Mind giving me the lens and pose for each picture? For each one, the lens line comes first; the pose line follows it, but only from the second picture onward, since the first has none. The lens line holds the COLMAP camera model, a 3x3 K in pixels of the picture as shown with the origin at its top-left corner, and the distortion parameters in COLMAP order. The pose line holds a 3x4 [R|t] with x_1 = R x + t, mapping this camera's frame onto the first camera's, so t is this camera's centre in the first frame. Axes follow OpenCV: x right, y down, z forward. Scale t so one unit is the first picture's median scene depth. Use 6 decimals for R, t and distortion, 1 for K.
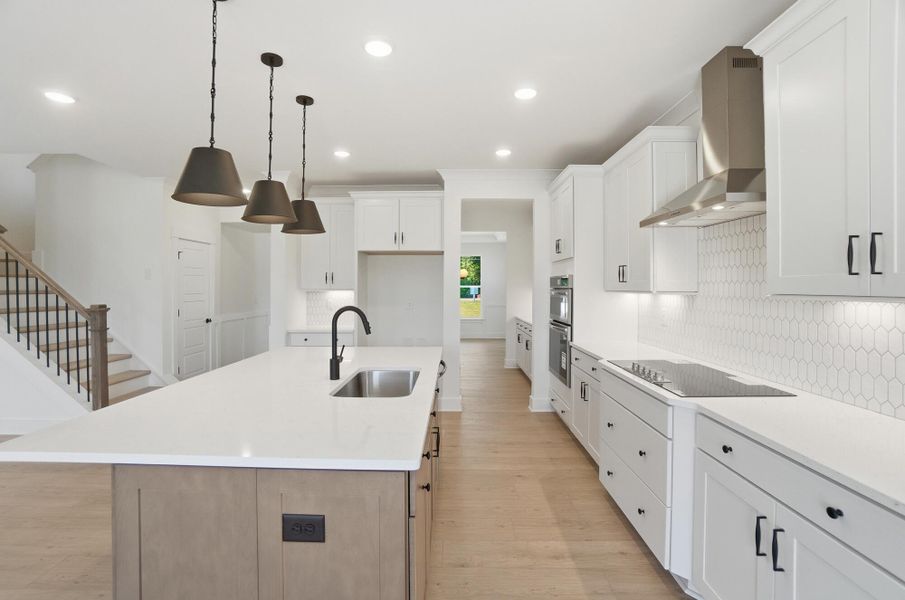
lens RADIAL K [[414.4, 0, 449.8], [0, 414.4, 286.3], [0, 0, 1]] dist [-0.066985, 0.031796]
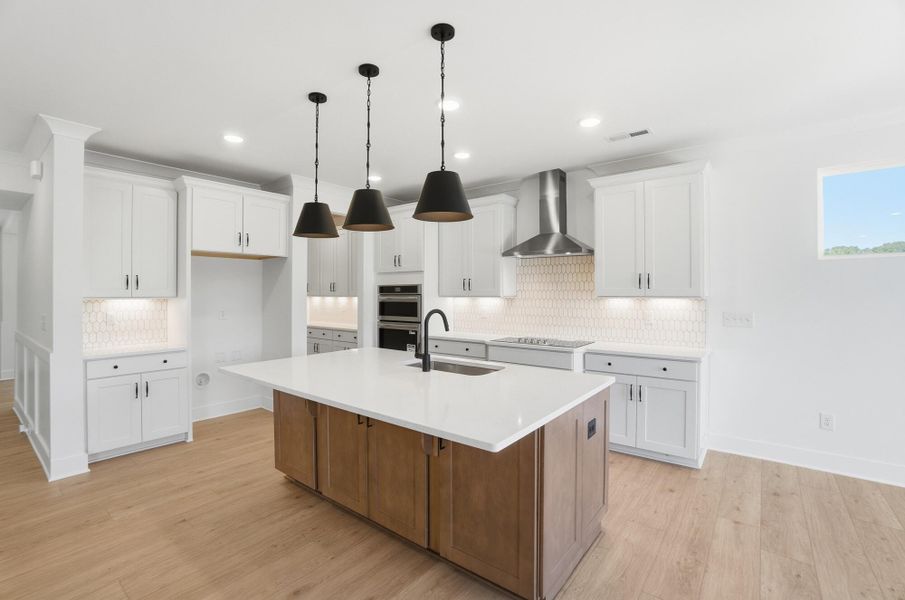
lens RADIAL K [[413.6, 0, 442.9], [0, 413.6, 298.9], [0, 0, 1]] dist [-0.029475, -0.000069]
pose [[0.617274, -0.011596, 0.786662, -0.712839], [-0.000589, 0.999884, 0.015201, -0.001499], [-0.786748, -0.009846, 0.617196, 0.135446]]
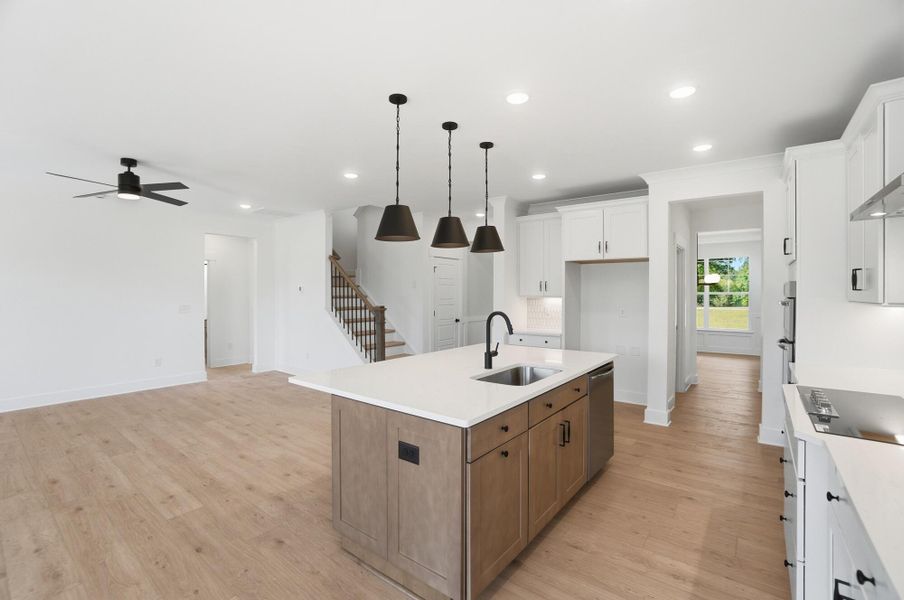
lens RADIAL K [[412.8, 0, 448.7], [0, 412.8, 293.8], [0, 0, 1]] dist [-0.050724, 0.021295]
pose [[0.799071, 0.002941, -0.601229, 0.232619], [0.000359, 0.999986, 0.005369, -0.007457], [0.601236, -0.004506, 0.799059, -0.055080]]
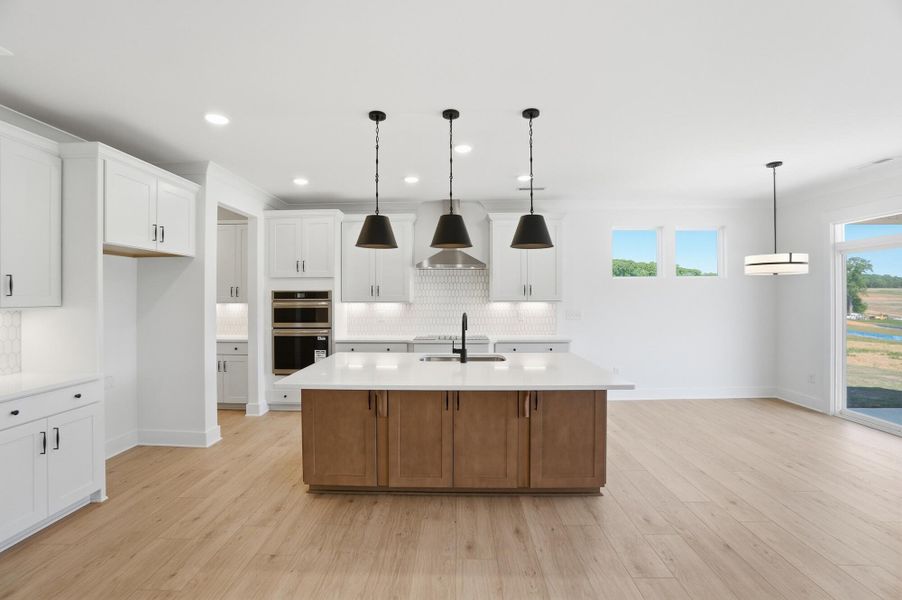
lens RADIAL K [[410.4, 0, 445.6], [0, 410.4, 302.3], [0, 0, 1]] dist [-0.045369, 0.022081]
pose [[0.009657, -0.013729, 0.999859, -1.046887], [0.000837, 0.999906, 0.013721, -0.007275], [-0.999953, 0.000704, 0.009668, 0.628677]]
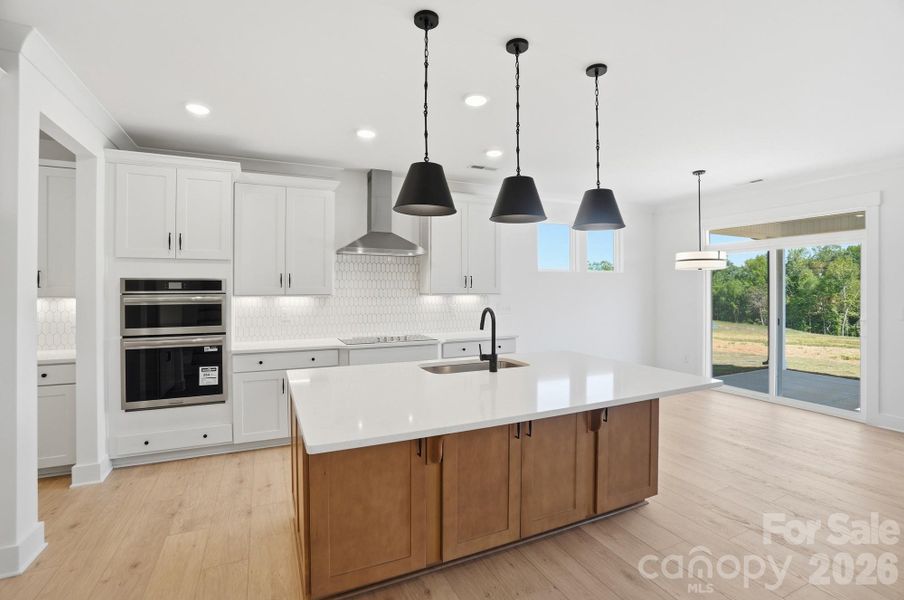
lens RADIAL K [[412.8, 0, 448.7], [0, 412.8, 293.8], [0, 0, 1]] dist [-0.050724, 0.021295]
pose [[-0.436912, -0.005850, 0.899485, -0.756646], [-0.000891, 0.999981, 0.006071, 0.000293], [-0.899504, 0.001851, -0.436909, 0.967653]]
